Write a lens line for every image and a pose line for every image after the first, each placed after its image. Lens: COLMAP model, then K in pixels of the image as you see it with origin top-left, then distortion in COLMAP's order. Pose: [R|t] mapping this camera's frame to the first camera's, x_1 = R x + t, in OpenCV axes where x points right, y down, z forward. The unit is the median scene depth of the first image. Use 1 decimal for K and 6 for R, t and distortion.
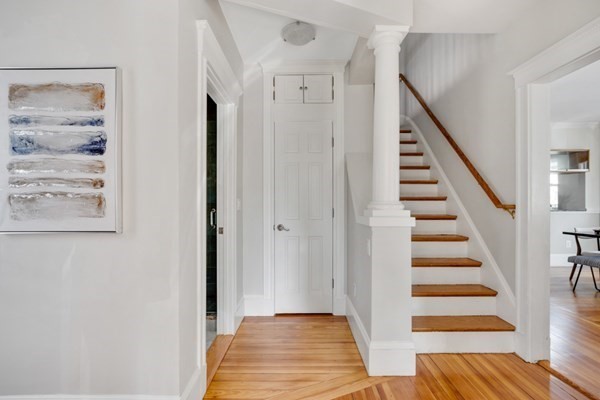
lens RADIAL K [[266.6, 0, 300.3], [0, 266.6, 199.2], [0, 0, 1]] dist [-0.008517, 0.000652]
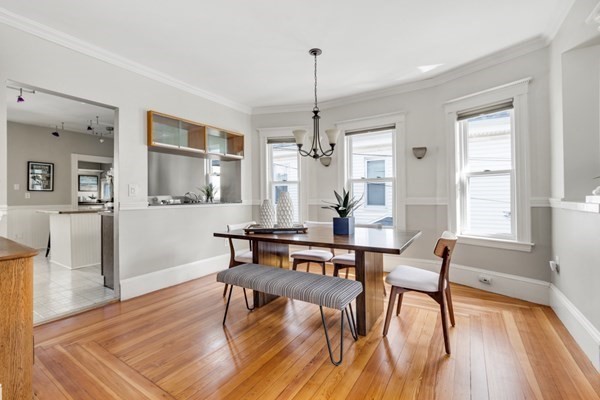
lens RADIAL K [[267.2, 0, 296.2], [0, 267.2, 196.8], [0, 0, 1]] dist [-0.004202, -0.001002]
pose [[0.533442, -0.004906, 0.845822, 0.438222], [-0.004082, 0.999957, 0.008374, 0.016983], [-0.845827, -0.007919, 0.533399, 0.380578]]
